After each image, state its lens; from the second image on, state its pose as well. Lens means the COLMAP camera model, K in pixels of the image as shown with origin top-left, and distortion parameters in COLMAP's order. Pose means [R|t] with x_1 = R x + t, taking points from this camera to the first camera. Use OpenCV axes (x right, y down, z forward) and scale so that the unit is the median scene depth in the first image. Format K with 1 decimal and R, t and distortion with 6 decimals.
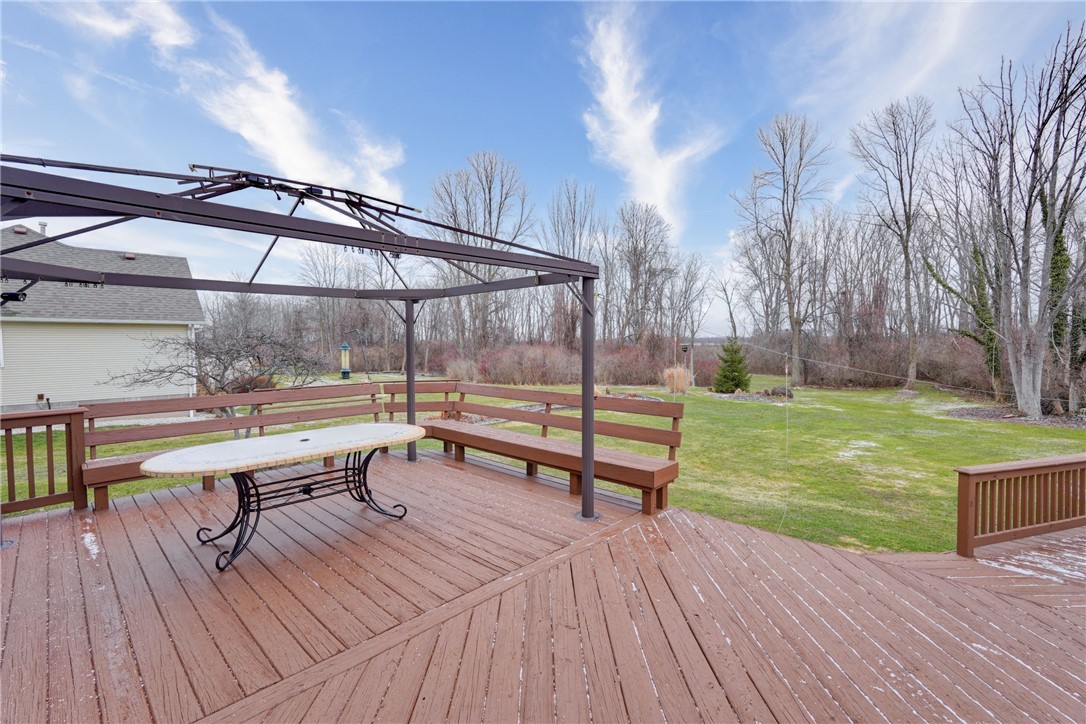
lens RADIAL K [[491.9, 0, 536.5], [0, 491.9, 353.2], [0, 0, 1]] dist [-0.001075, 0.000365]
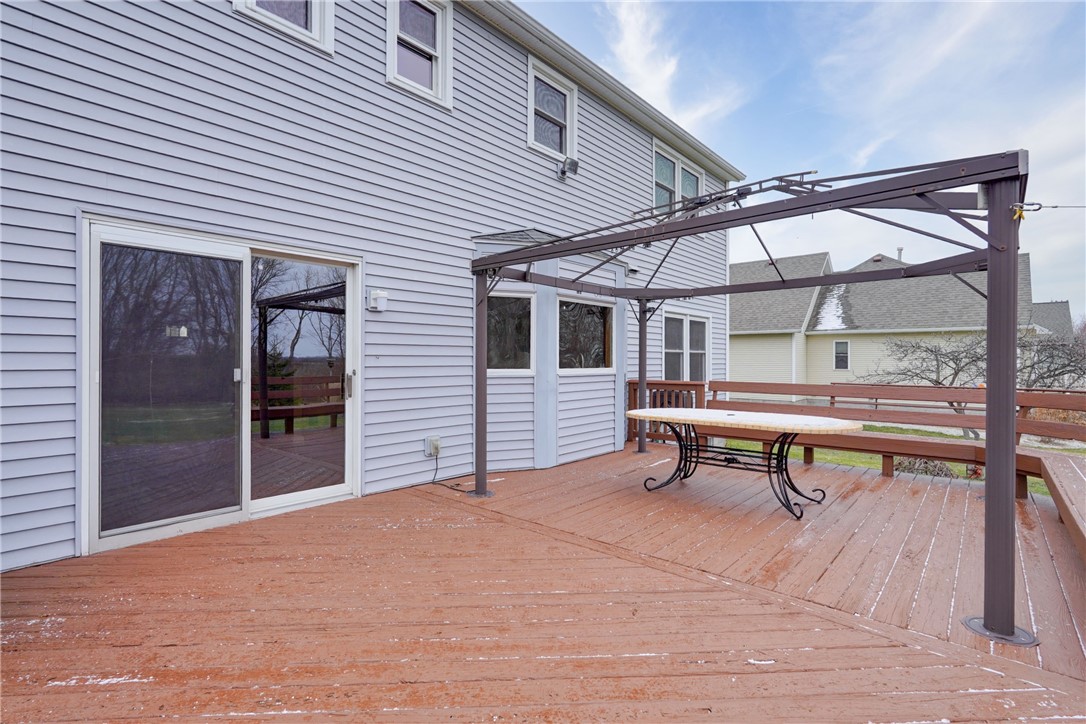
lens RADIAL K [[504.0, 0, 543.0], [0, 504.0, 362.0], [0, 0, 1]] dist [-0.002504, -0.000152]
pose [[0.053797, 0.016105, -0.998422, 0.633546], [-0.029696, 0.999453, 0.014522, 0.048737], [0.998110, 0.028868, 0.054246, 0.483075]]
